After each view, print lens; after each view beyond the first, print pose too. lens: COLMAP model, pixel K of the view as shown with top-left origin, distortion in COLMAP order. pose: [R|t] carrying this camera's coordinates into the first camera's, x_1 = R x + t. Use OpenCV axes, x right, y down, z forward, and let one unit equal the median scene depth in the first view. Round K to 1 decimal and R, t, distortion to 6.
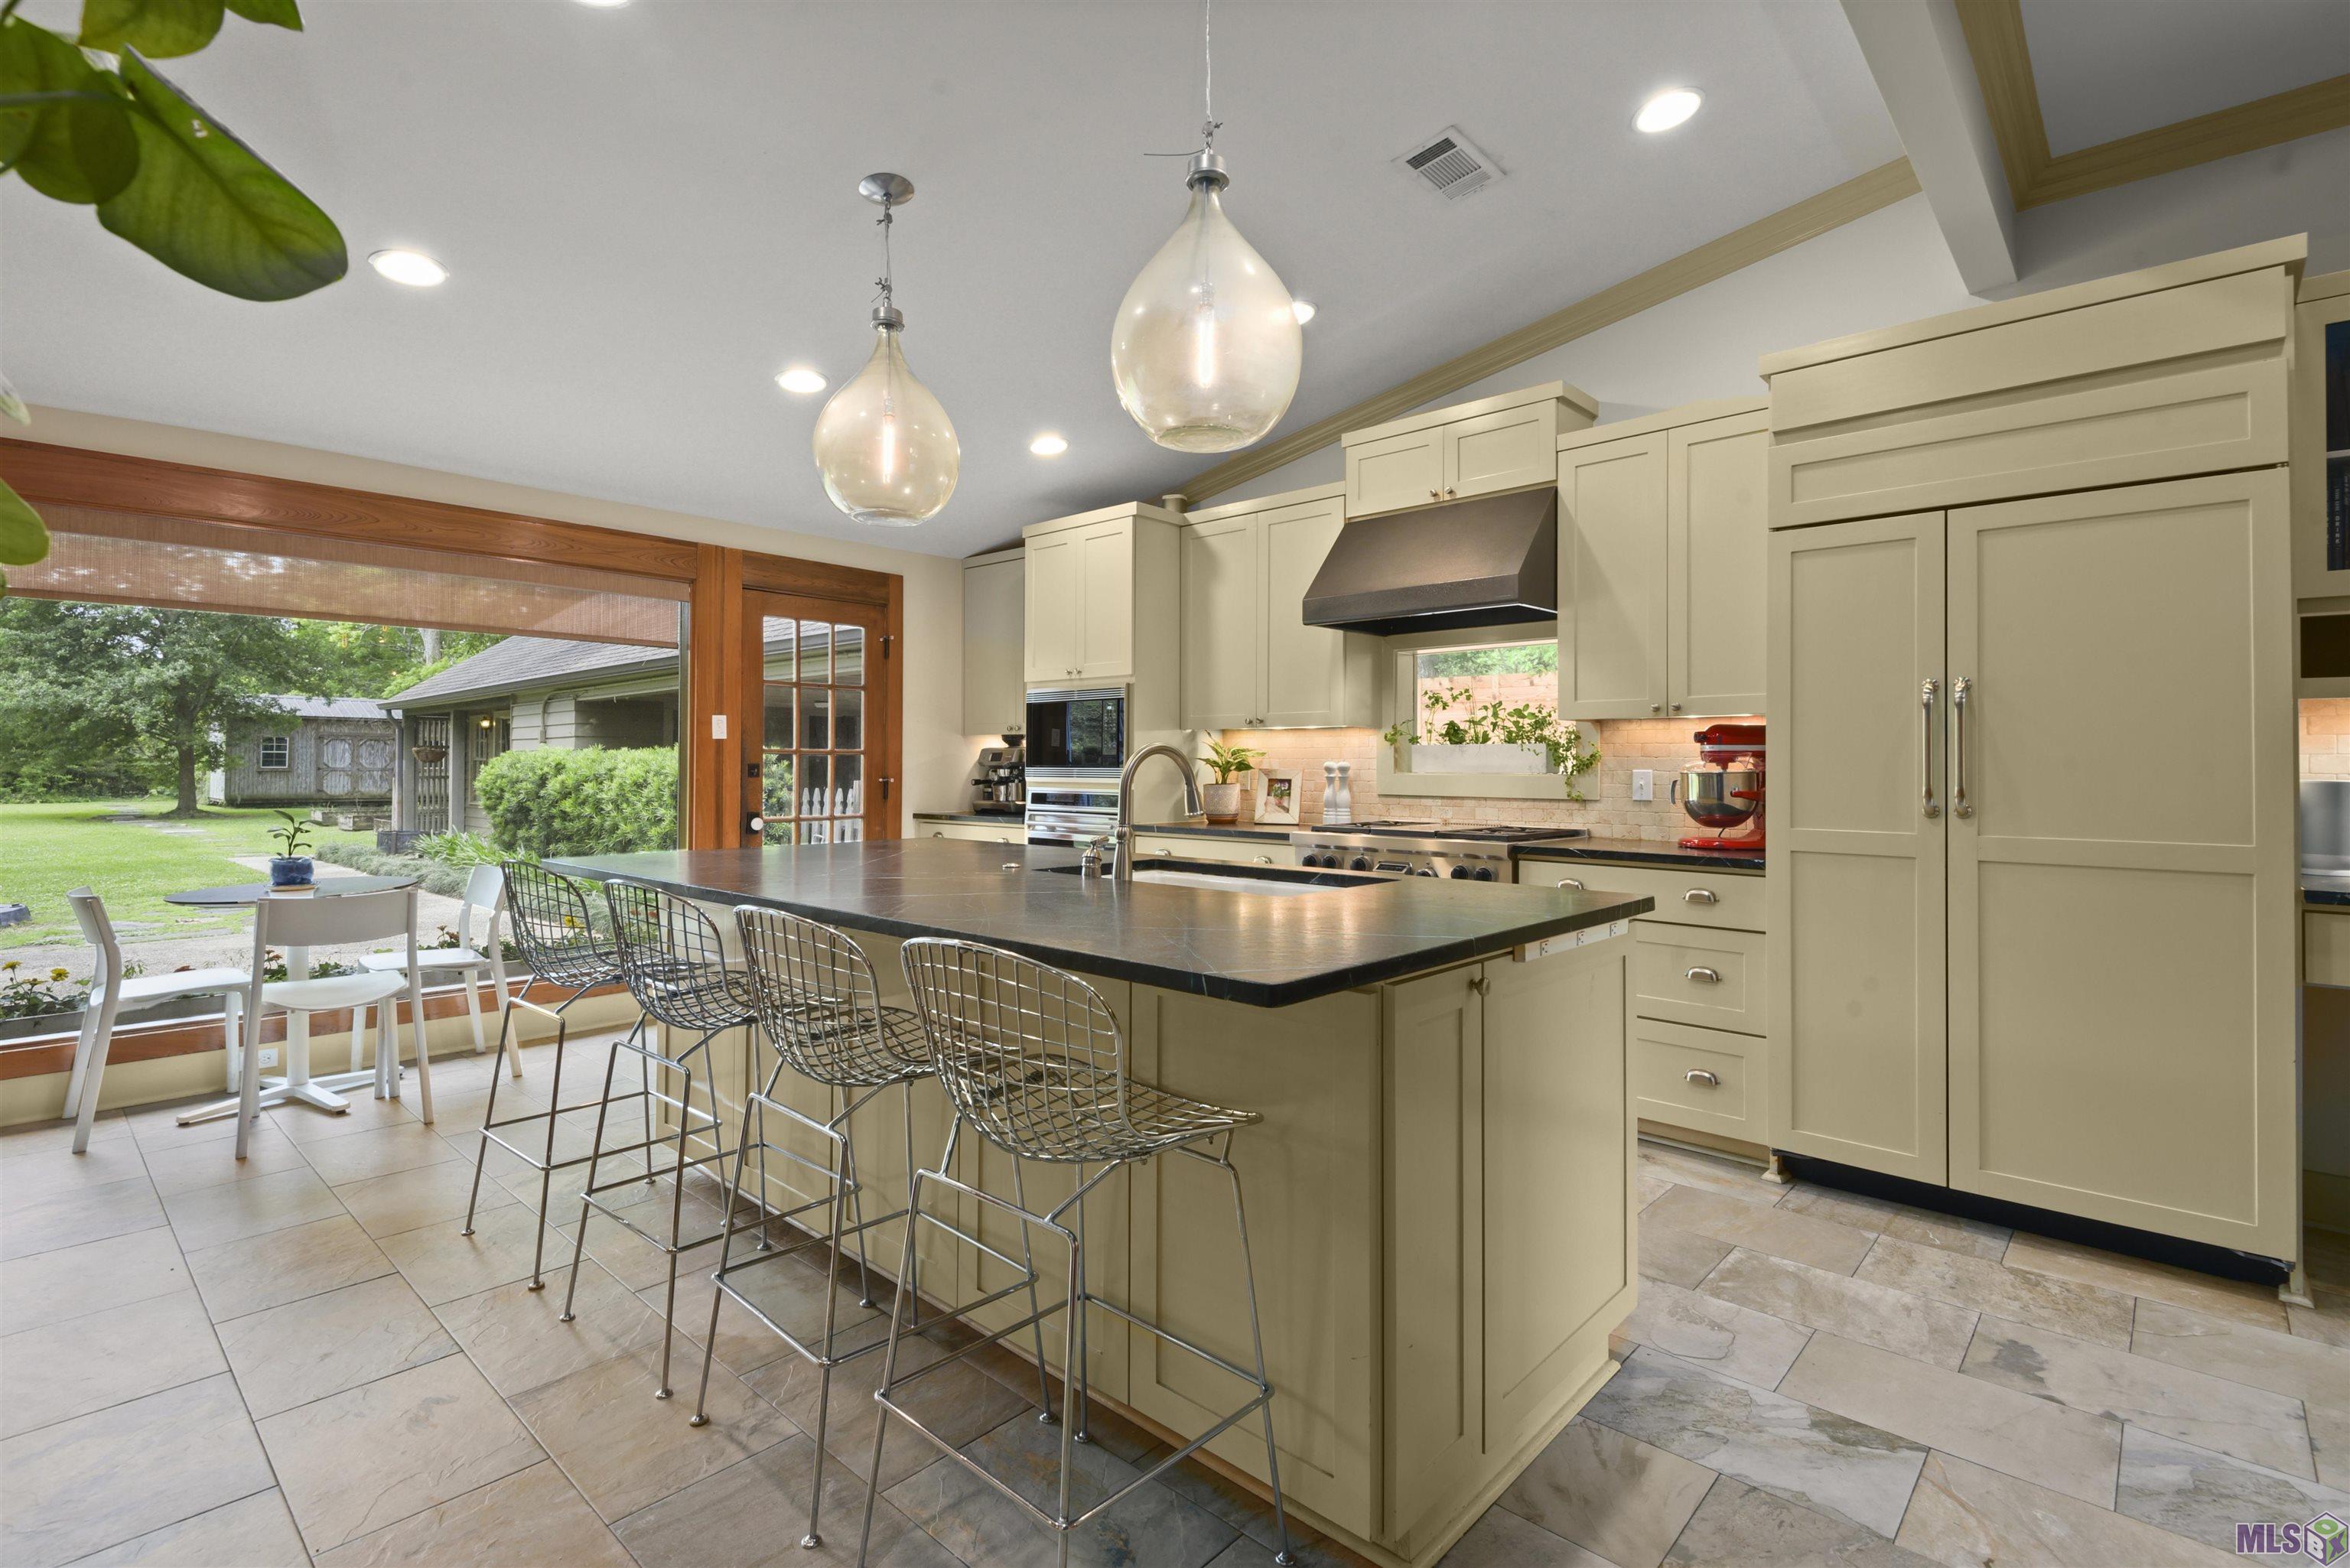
lens RADIAL K [[1100.7, 0, 1169.0], [0, 1100.7, 747.3], [0, 0, 1]] dist [0.004075, -0.001196]
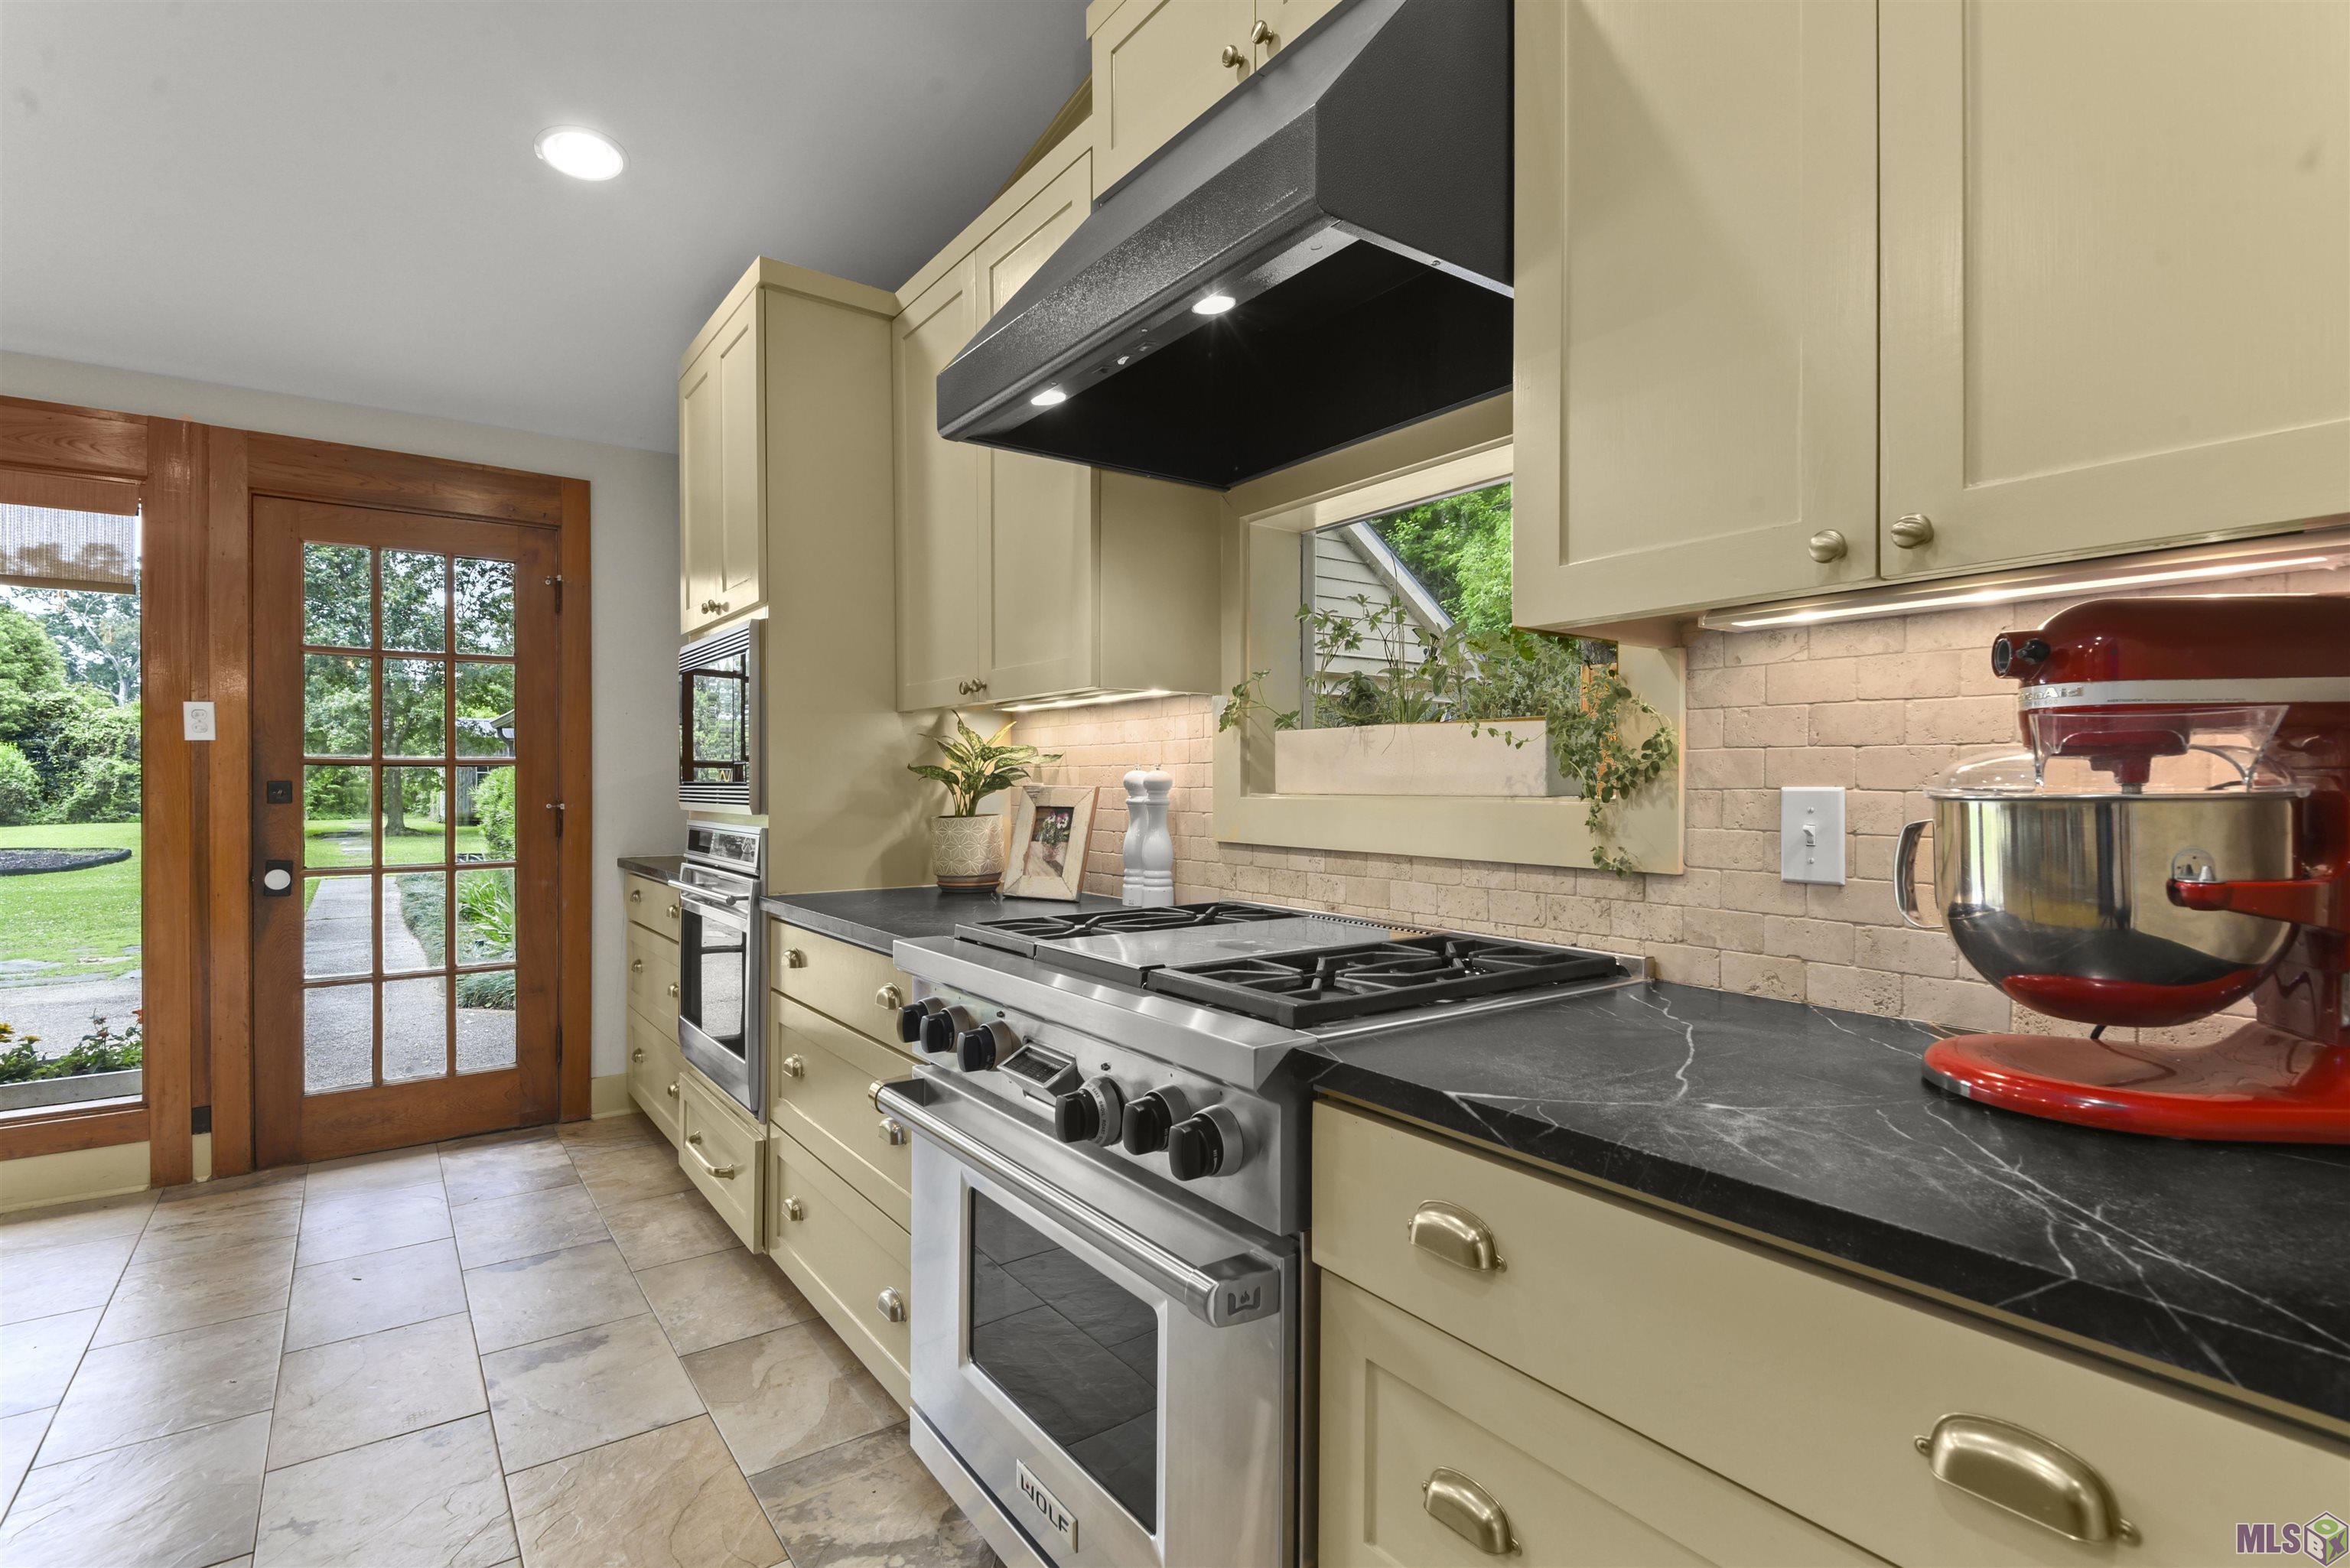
lens RADIAL K [[1100.7, 0, 1184.8], [0, 1100.7, 793.6], [0, 0, 1]] dist [0.004075, -0.001196]
pose [[0.981489, -0.002807, -0.191499, 0.296509], [0.008103, 0.999606, 0.026879, 0.011909], [0.191349, -0.027933, 0.981125, 0.618533]]
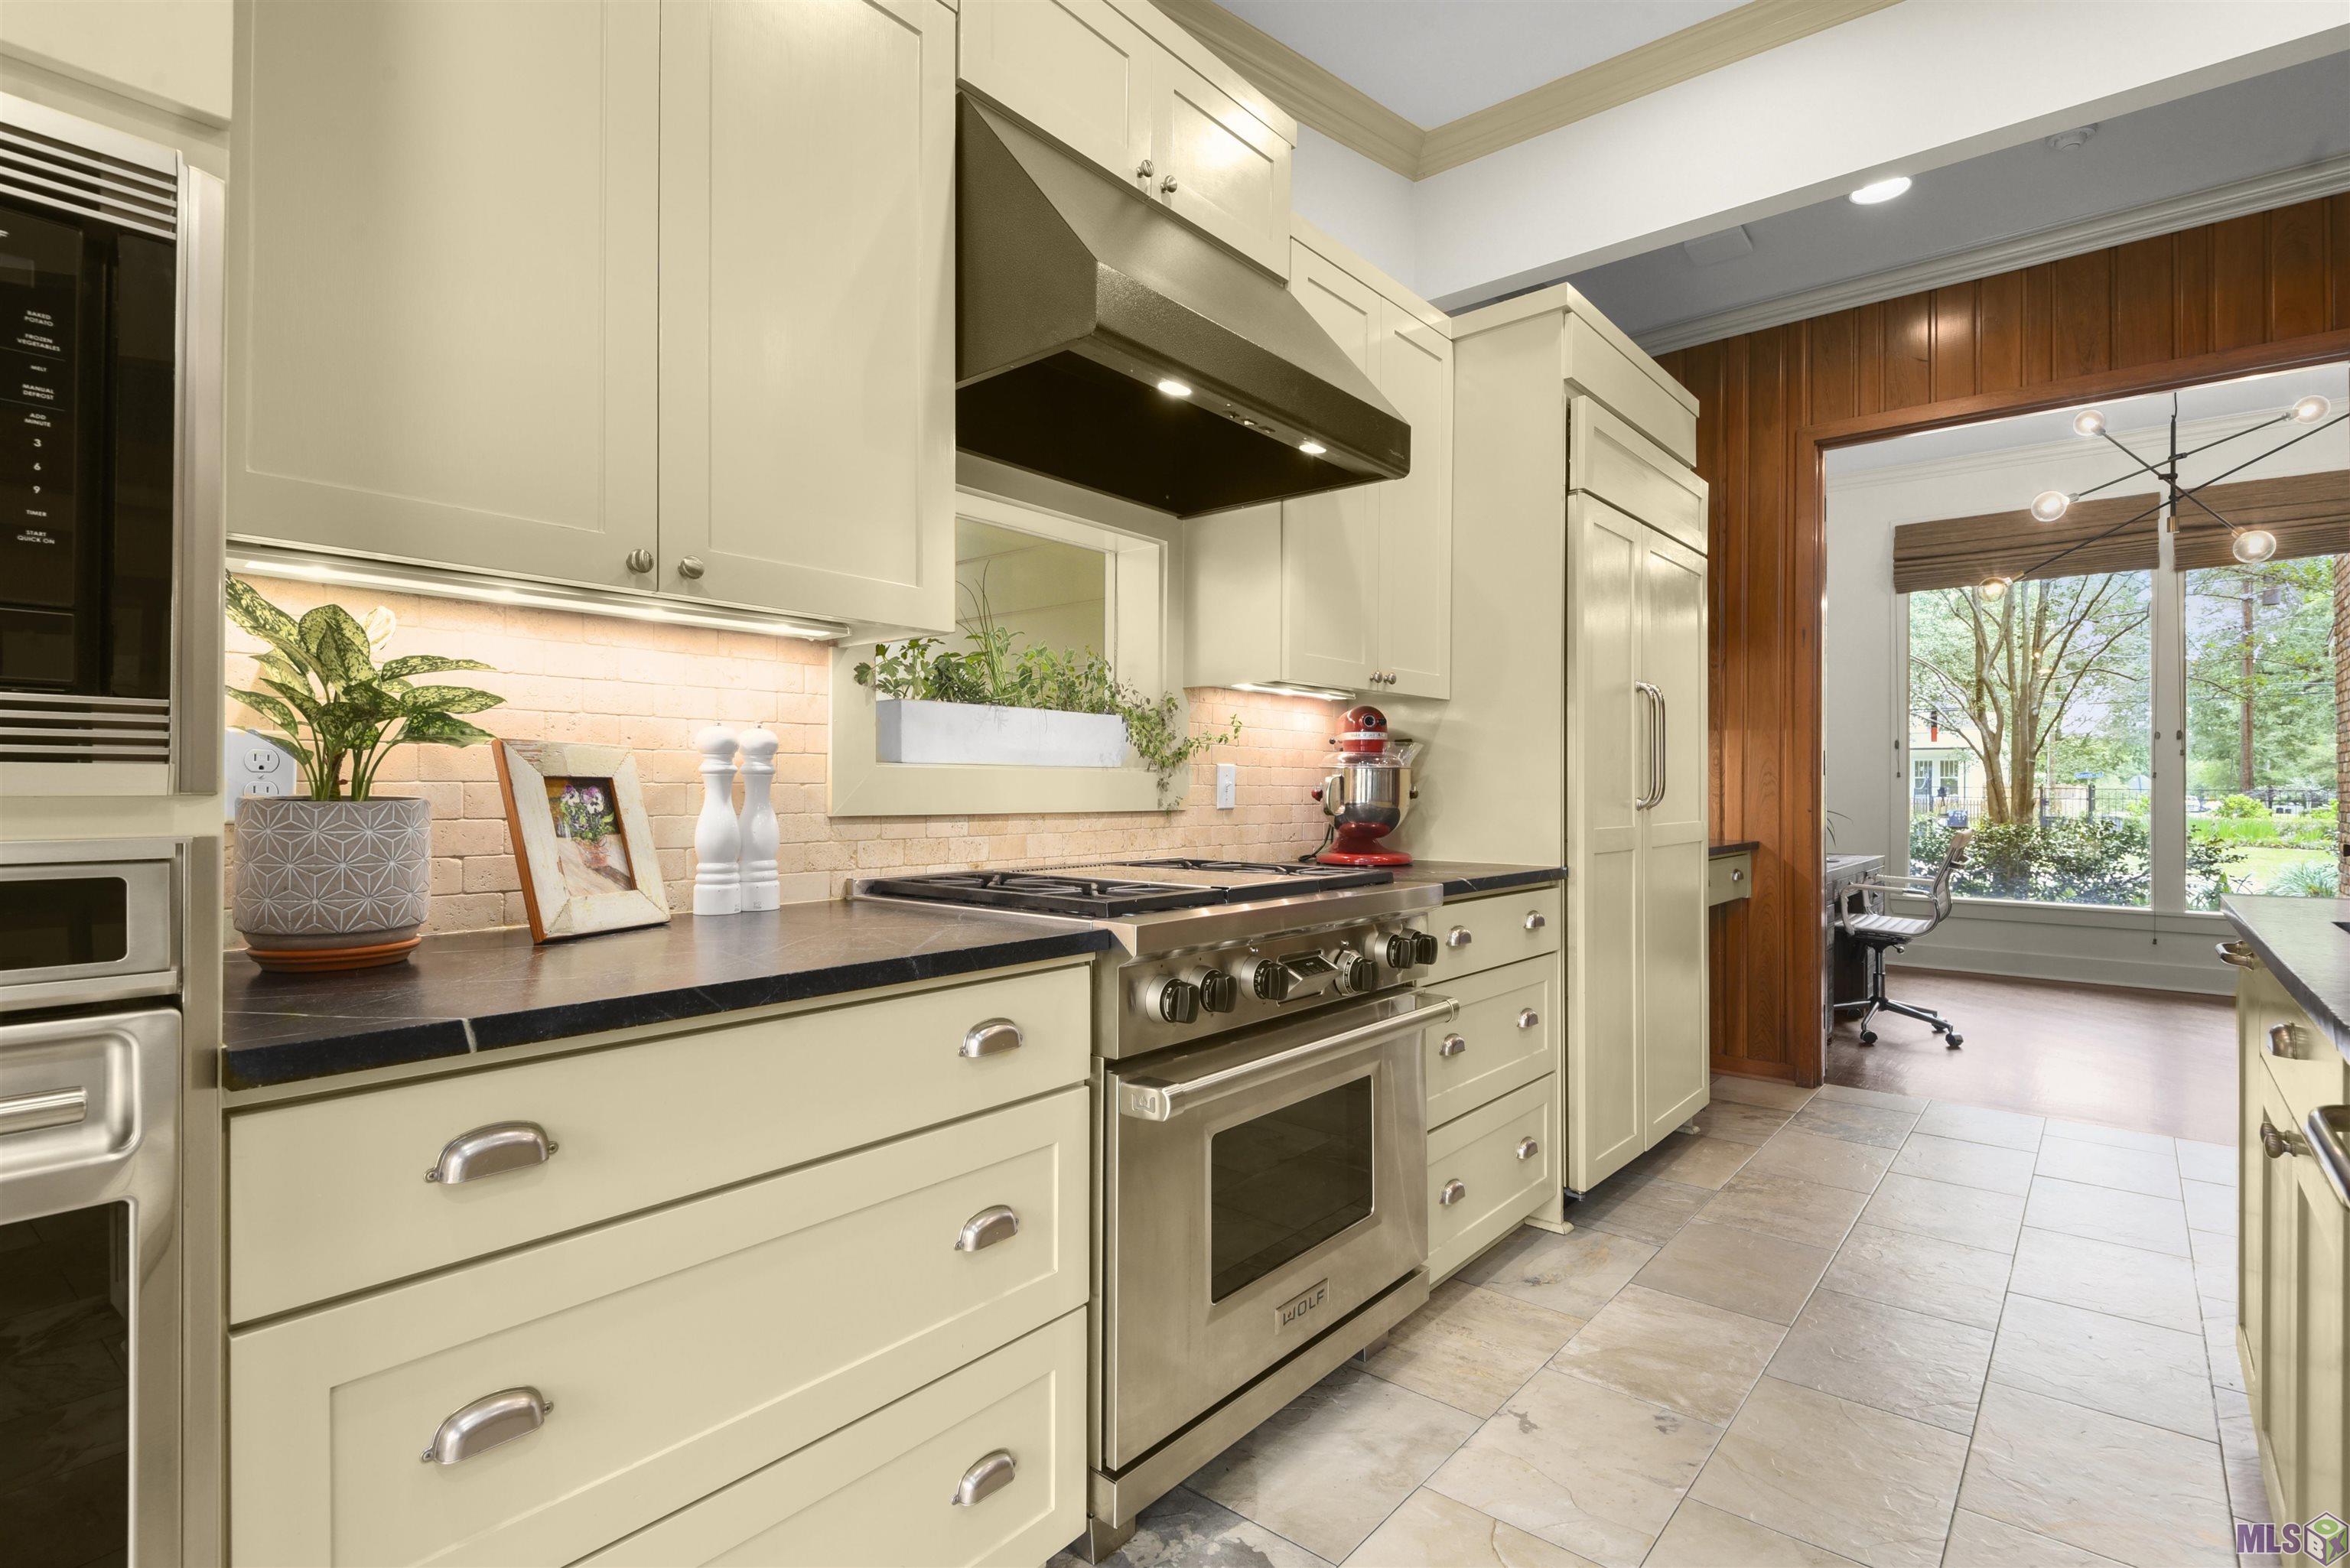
lens RADIAL K [[1100.7, 0, 1190.0], [0, 1100.7, 785.0], [0, 0, 1]] dist [0.004075, -0.001196]
pose [[-0.045697, -0.004322, 0.998946, -0.234474], [-0.024344, 0.999698, 0.003212, 0.030555], [-0.998659, -0.024171, -0.045788, 0.998965]]
